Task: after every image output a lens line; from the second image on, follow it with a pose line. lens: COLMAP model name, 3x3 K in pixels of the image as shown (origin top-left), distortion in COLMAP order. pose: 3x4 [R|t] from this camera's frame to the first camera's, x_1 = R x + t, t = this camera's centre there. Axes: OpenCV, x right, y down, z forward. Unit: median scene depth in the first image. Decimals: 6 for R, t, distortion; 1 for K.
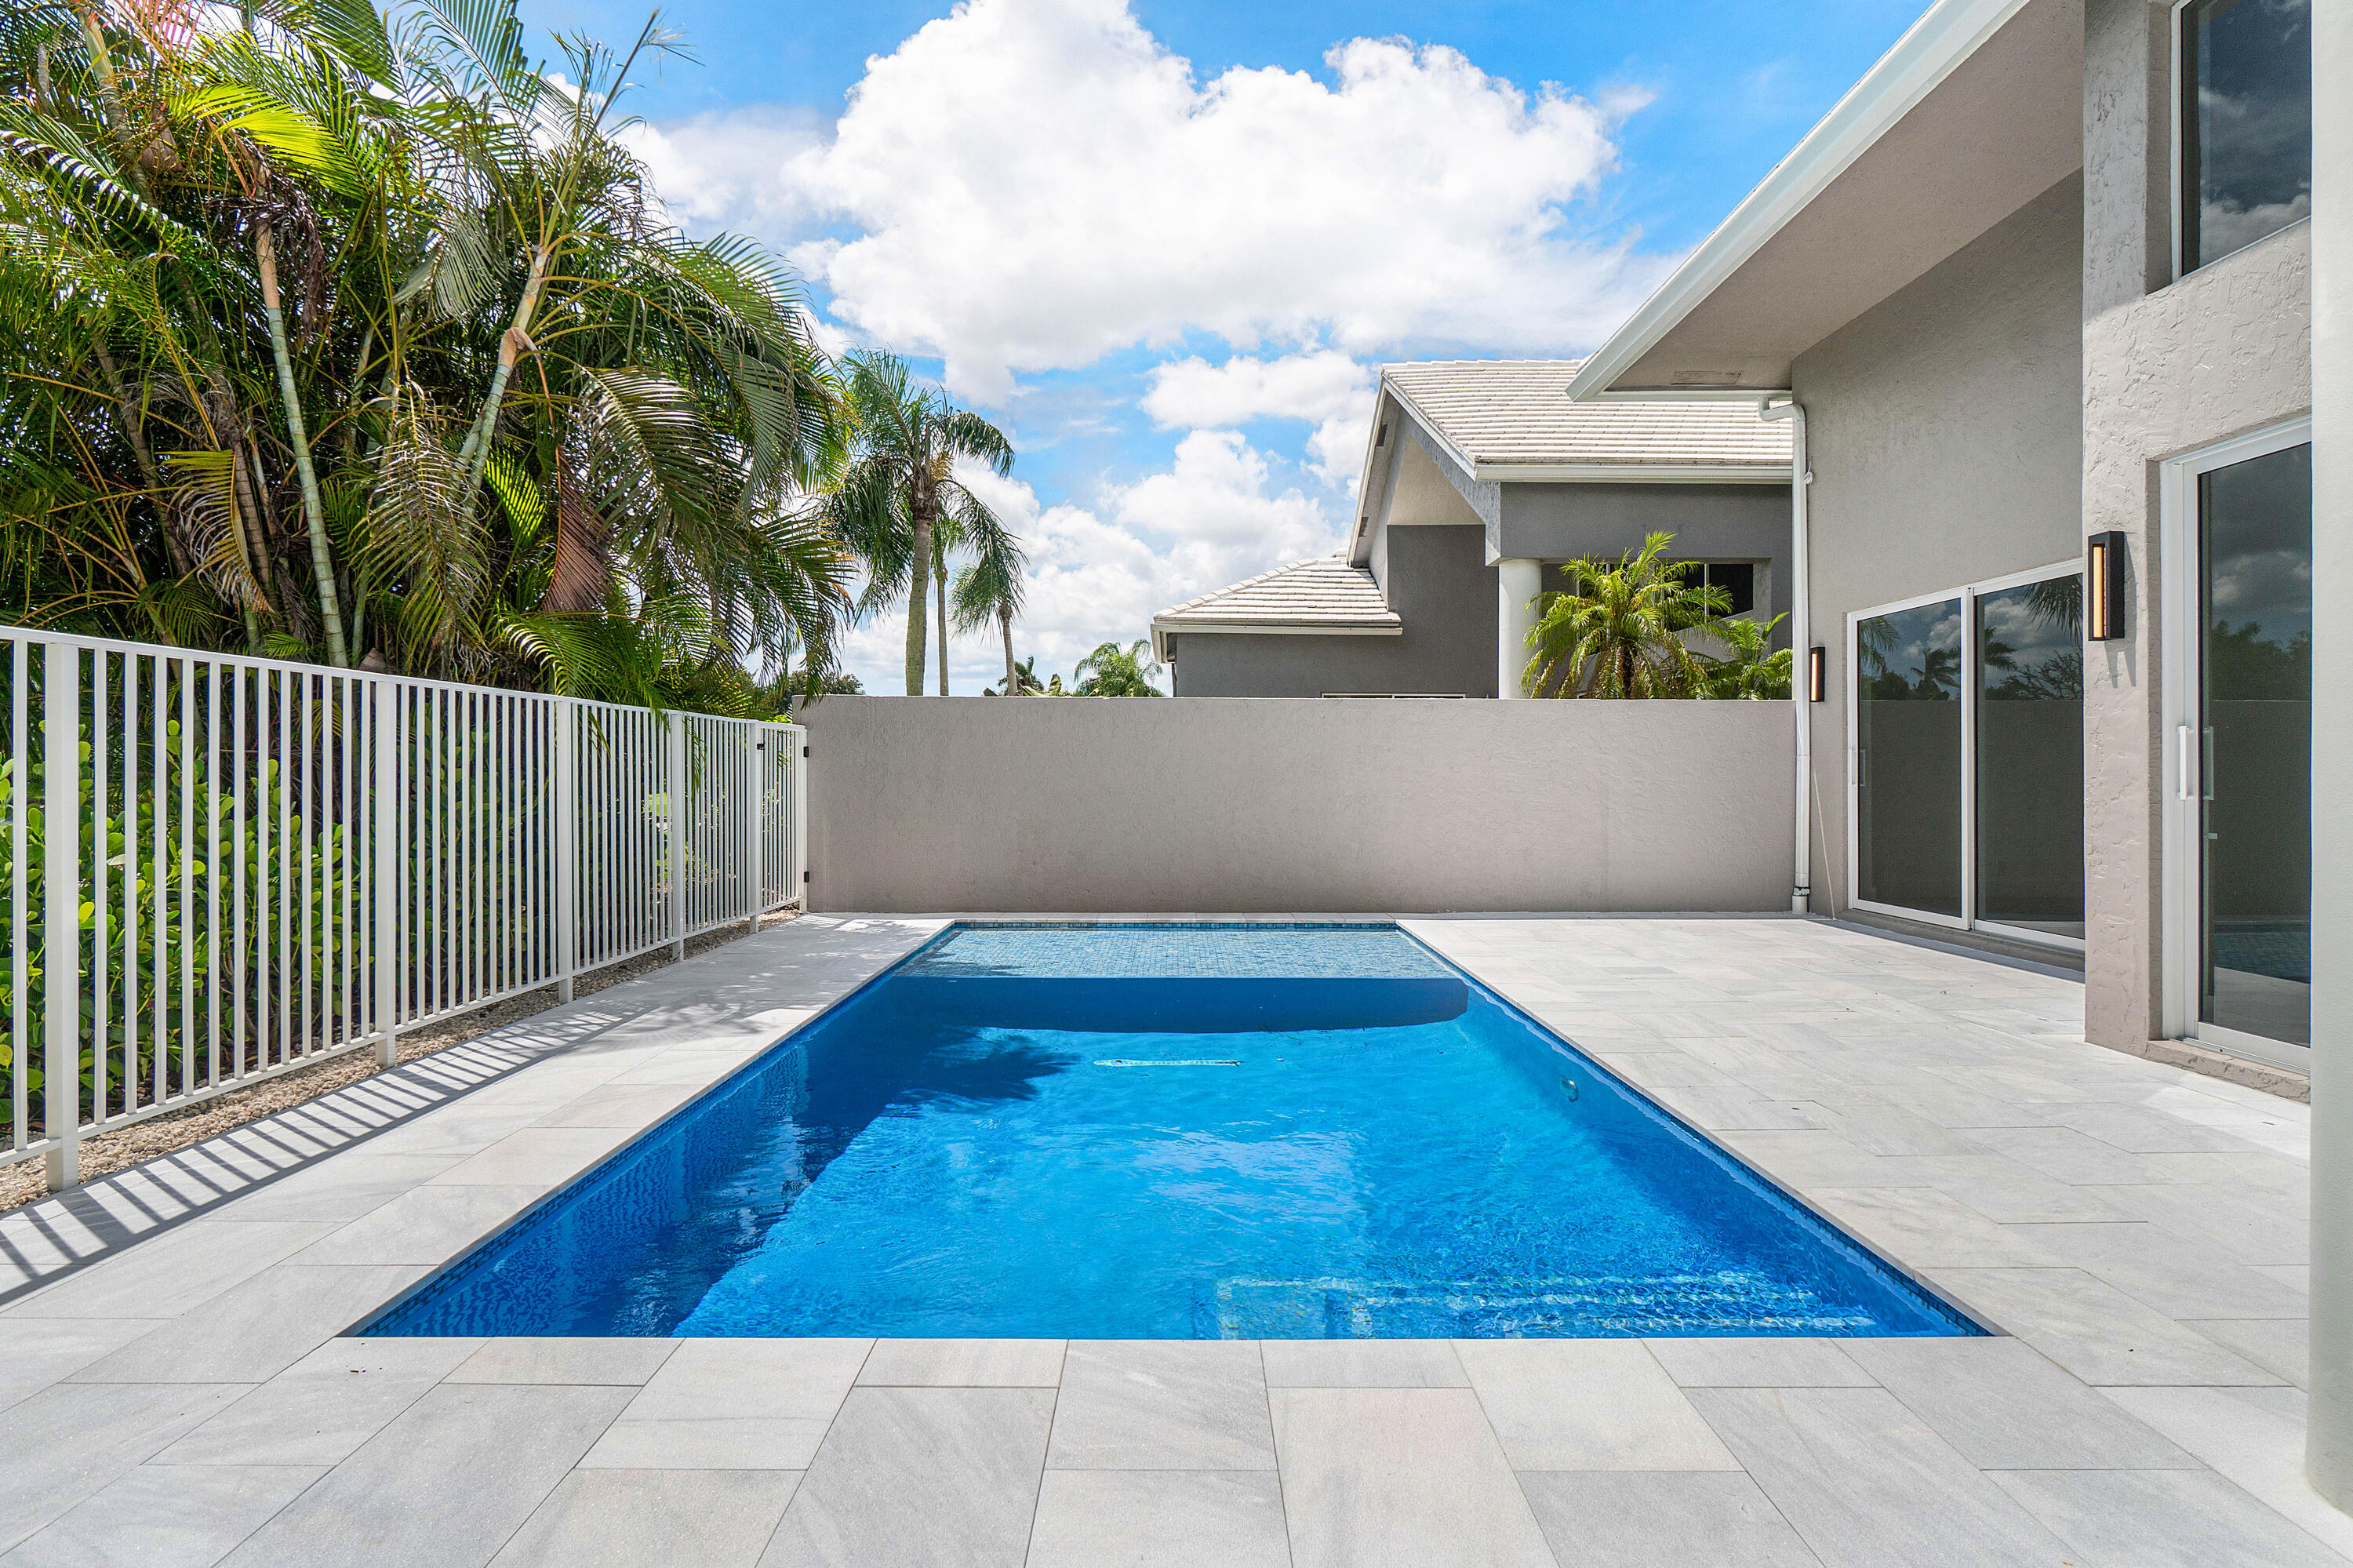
lens RADIAL K [[1311.3, 0, 1177.9], [0, 1311.3, 755.6], [0, 0, 1]] dist [-0.000051, -0.001453]
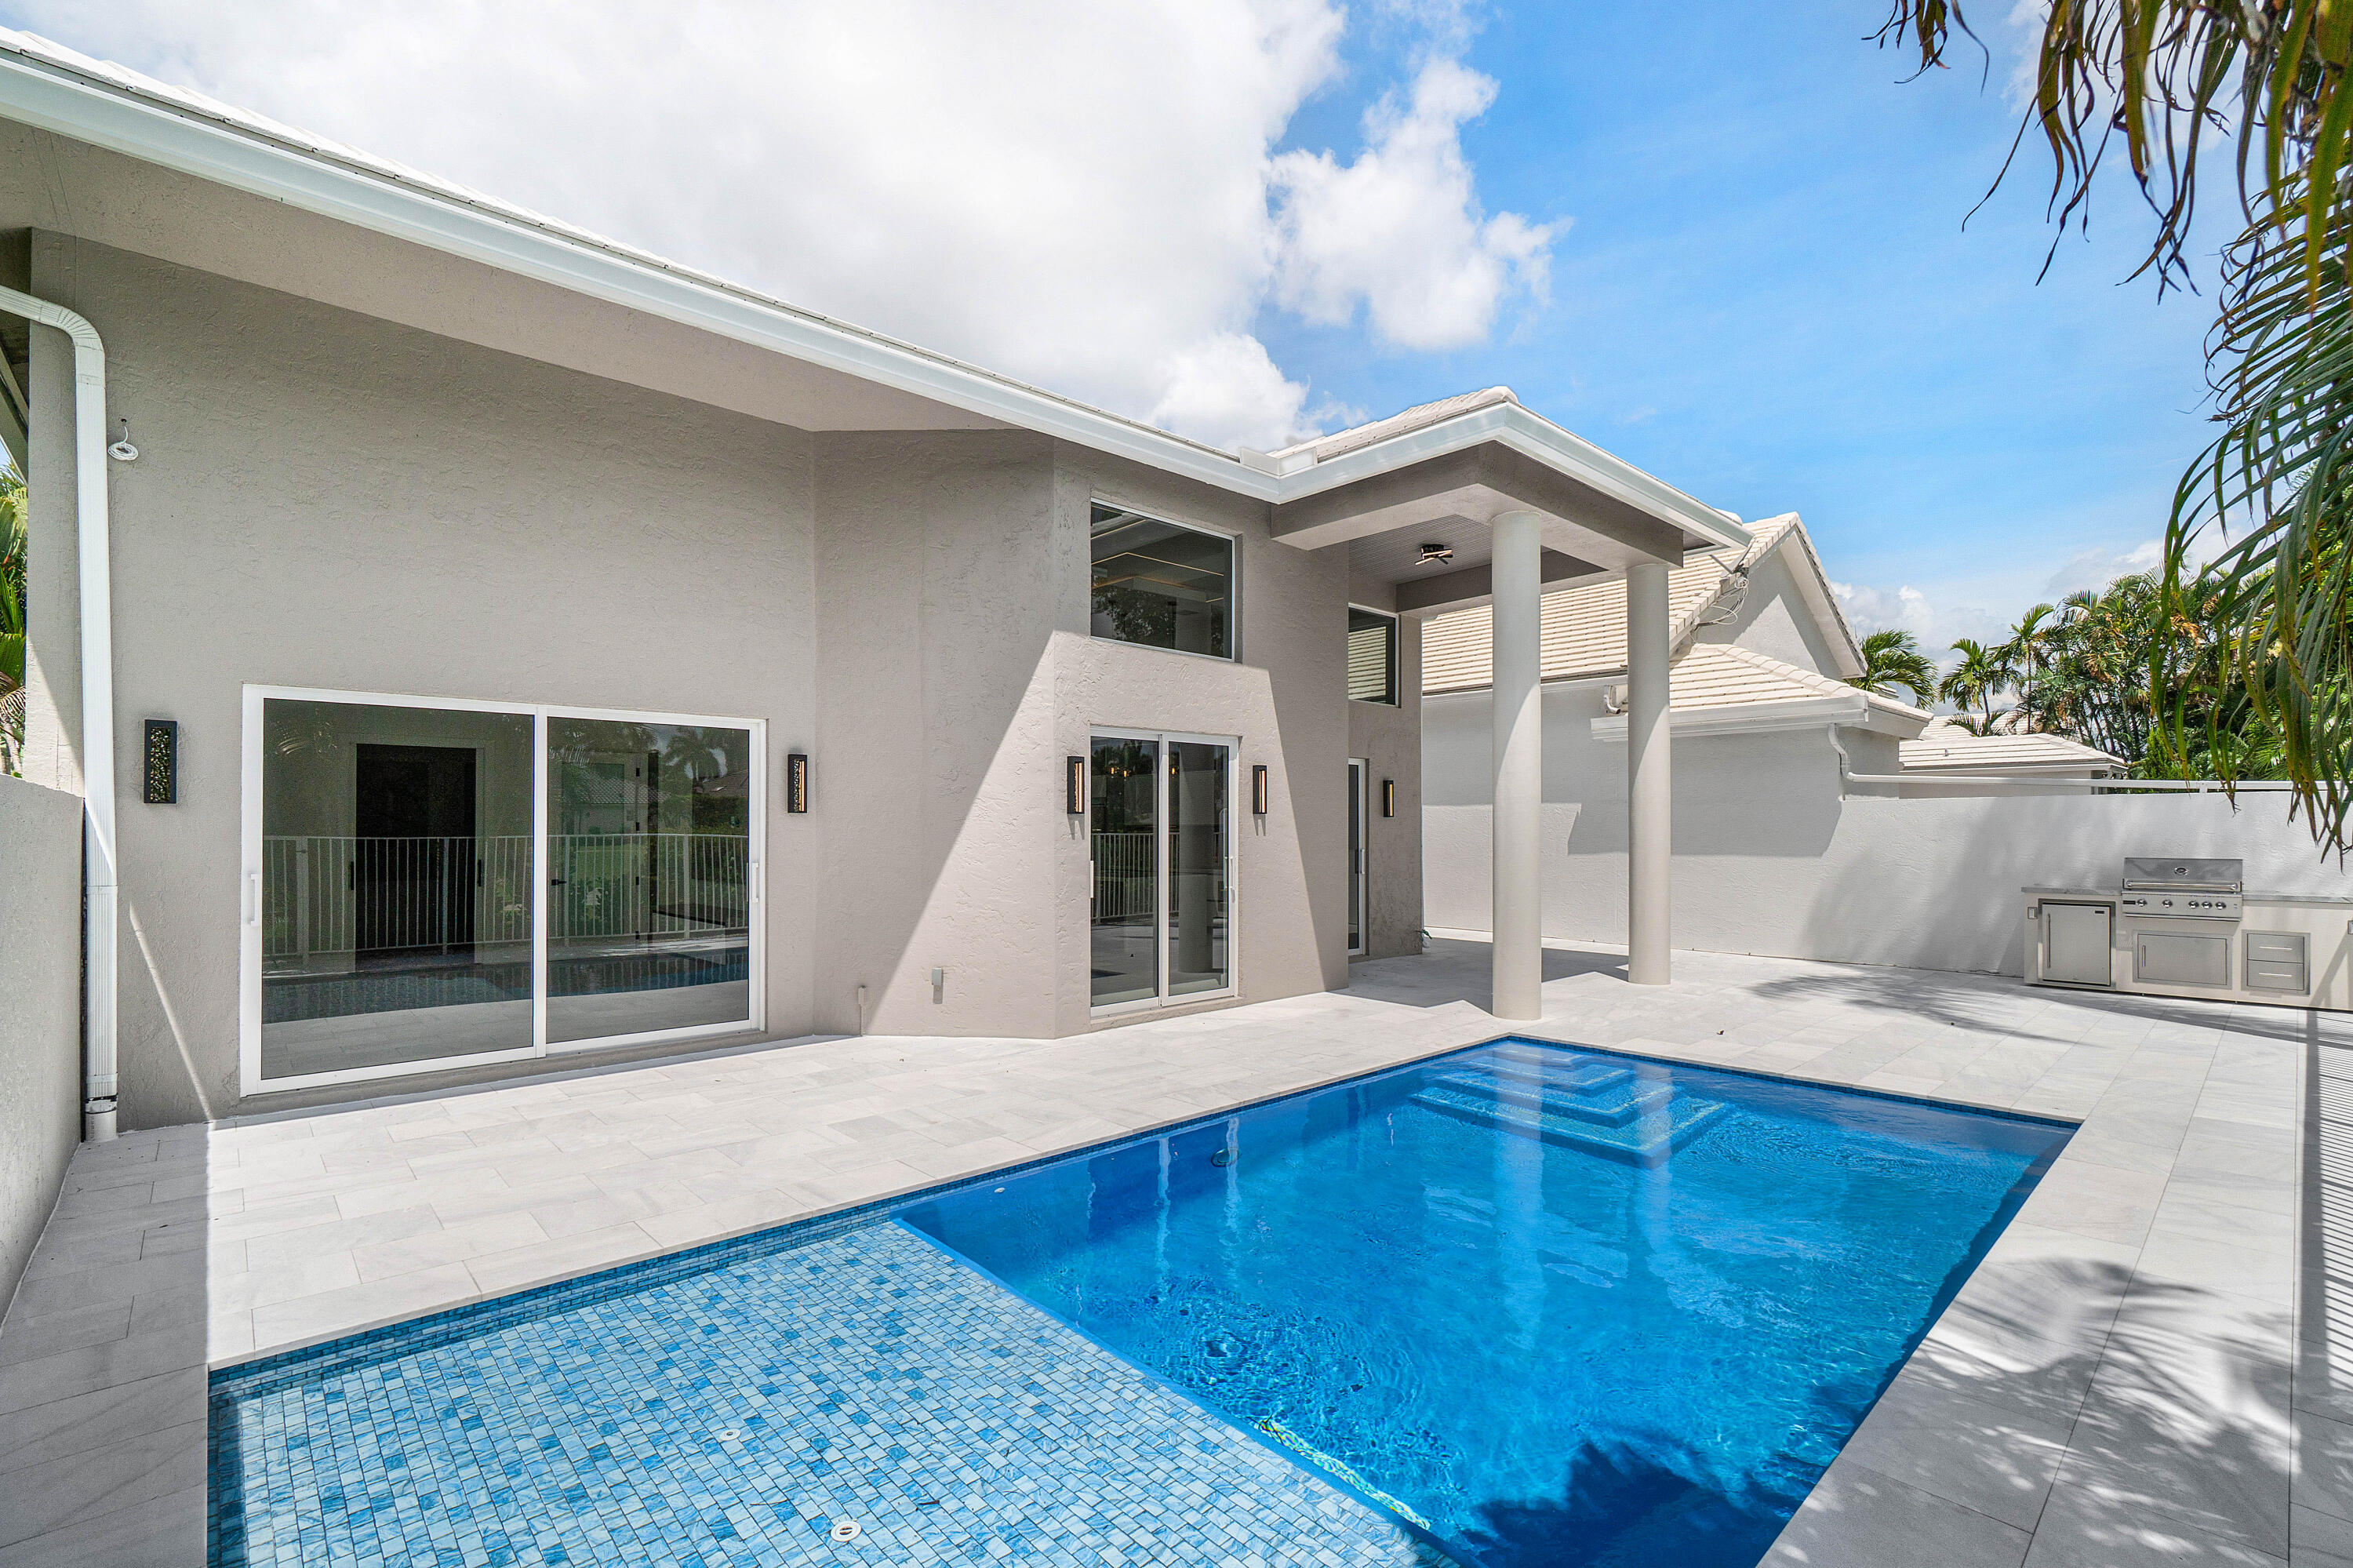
lens RADIAL K [[1024.3, 0, 1201.6], [0, 1024.3, 837.4], [0, 0, 1]] dist [-0.002443, -0.000443]
pose [[-0.674109, -0.003619, 0.738623, -0.245084], [-0.011301, 0.999921, -0.005415, -0.026839], [-0.738545, -0.011998, -0.674097, 0.958192]]
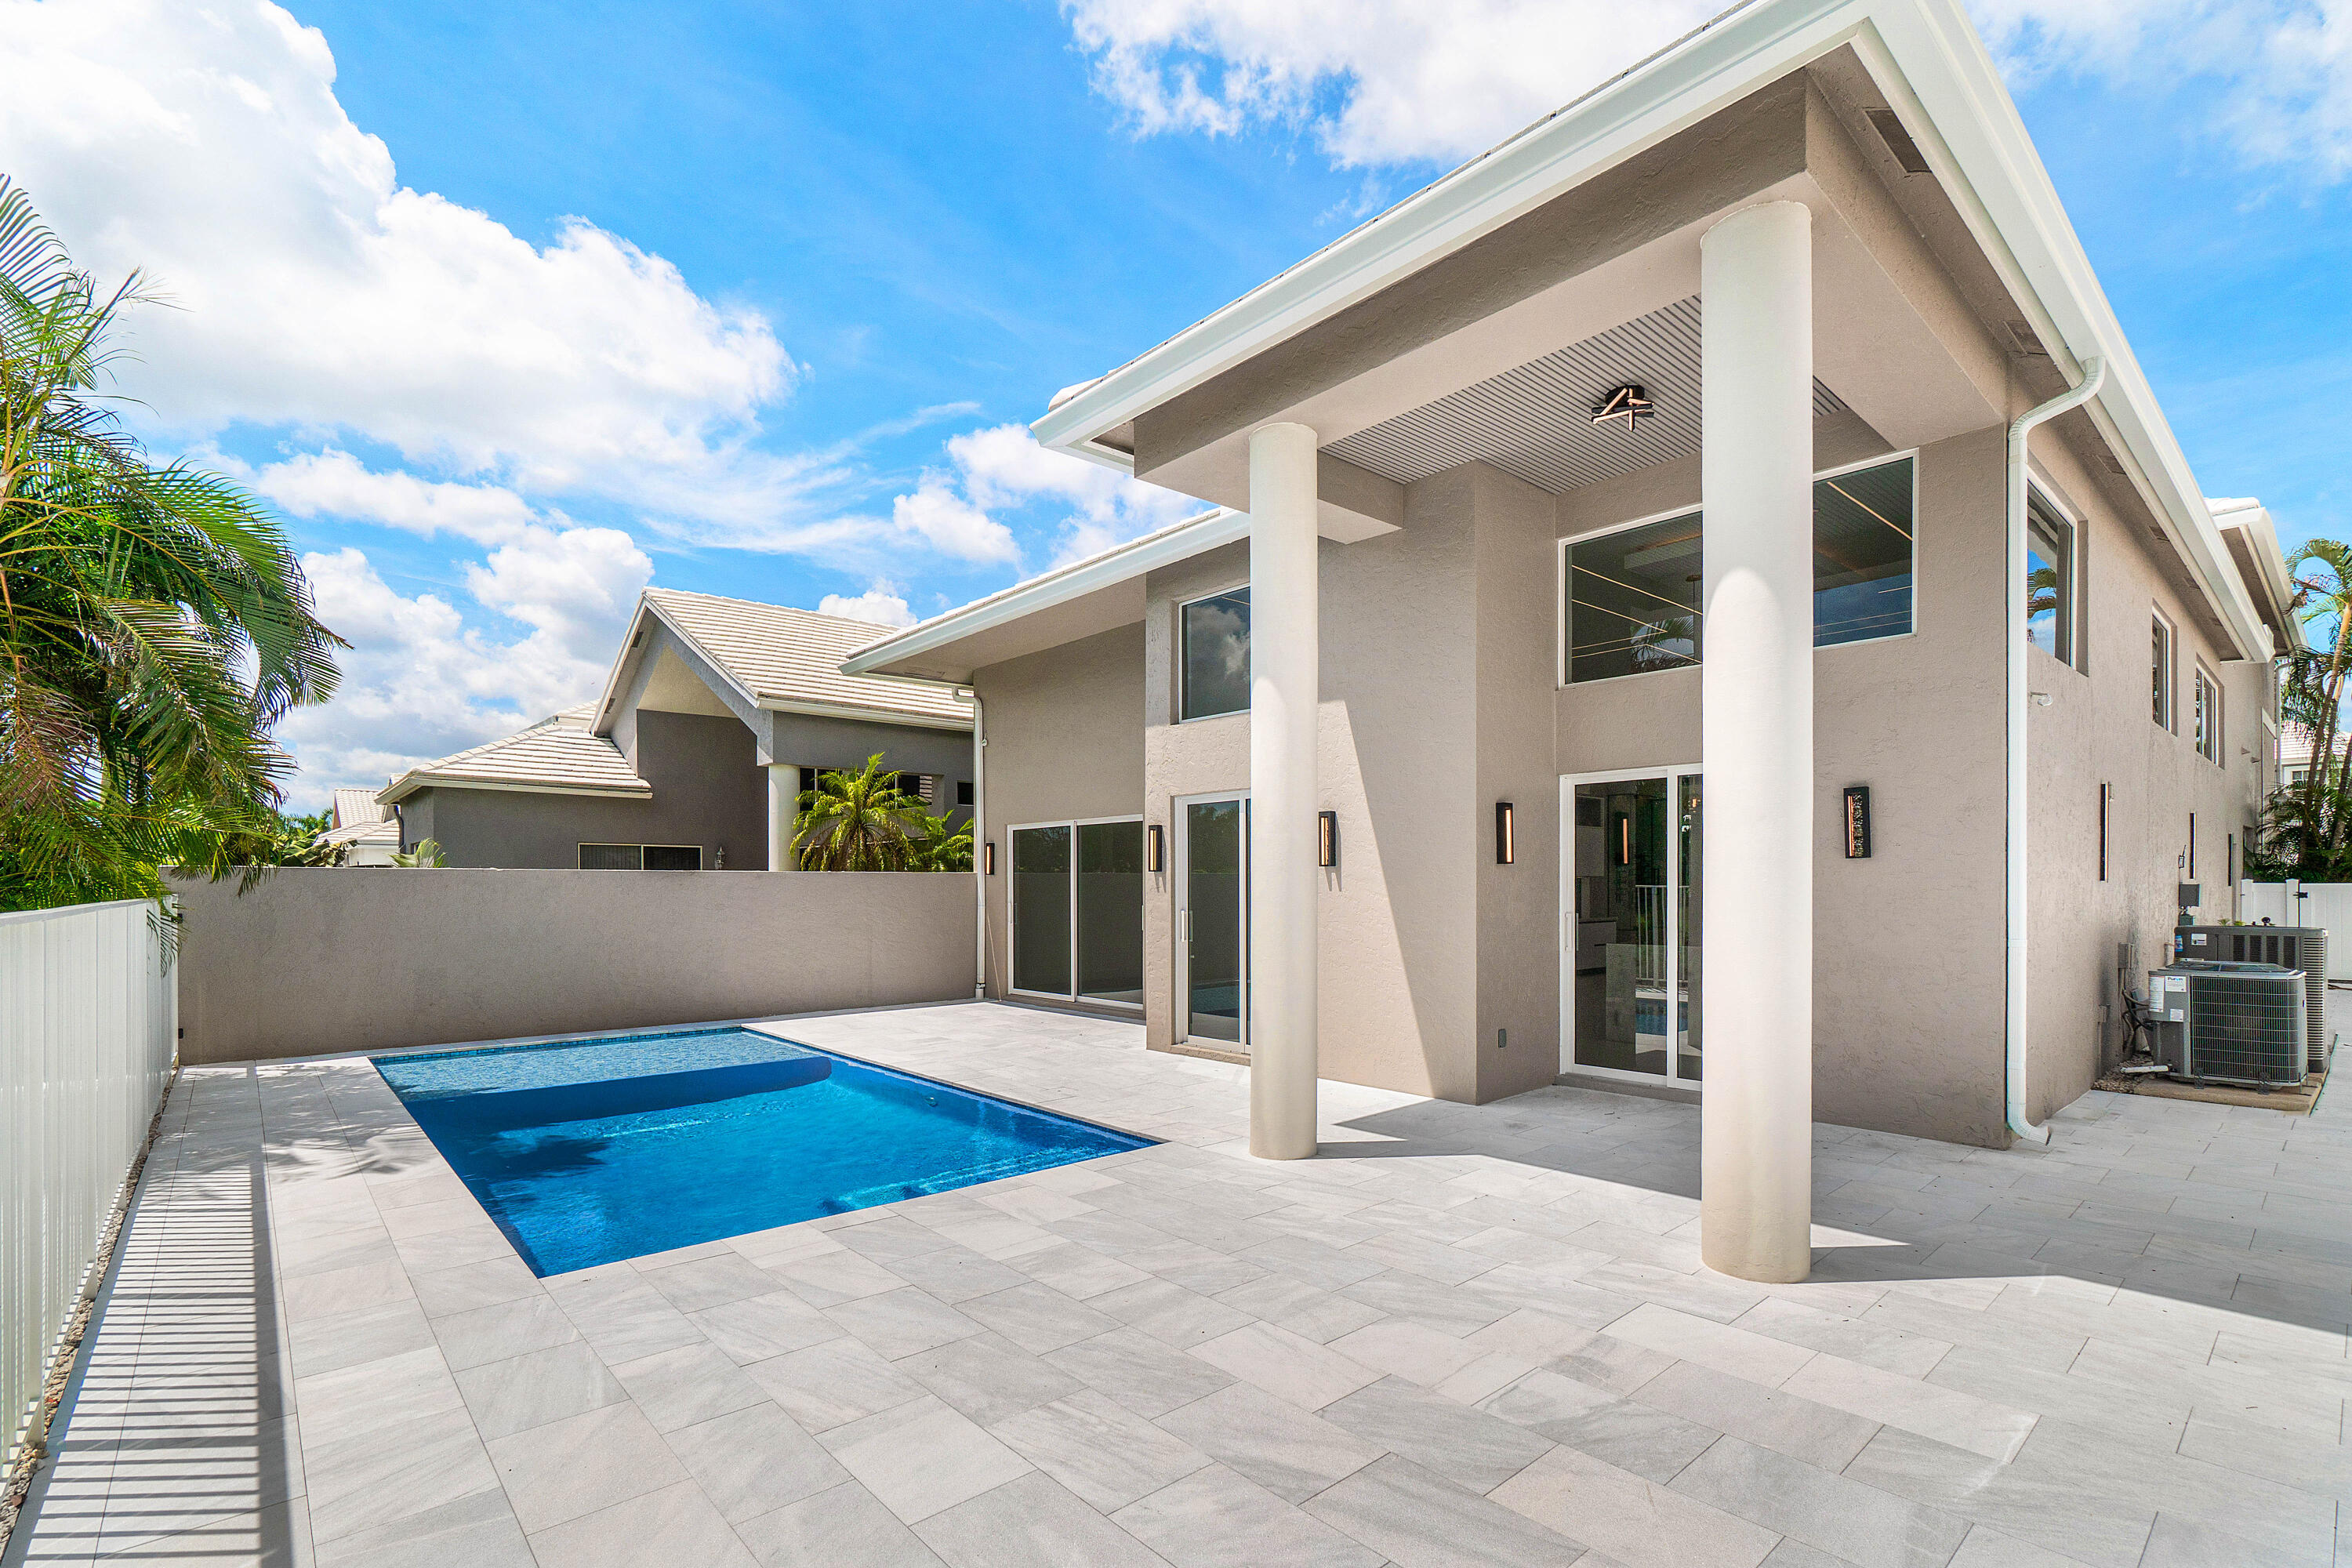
lens RADIAL K [[1071.6, 0, 1170.9], [0, 1071.6, 884.6], [0, 0, 1]] dist [-0.002223, -0.000252]
pose [[0.759568, -0.007457, 0.650385, -0.244738], [-0.000670, 0.999925, 0.012247, -0.045299], [-0.650427, -0.009738, 0.759506, -0.218708]]
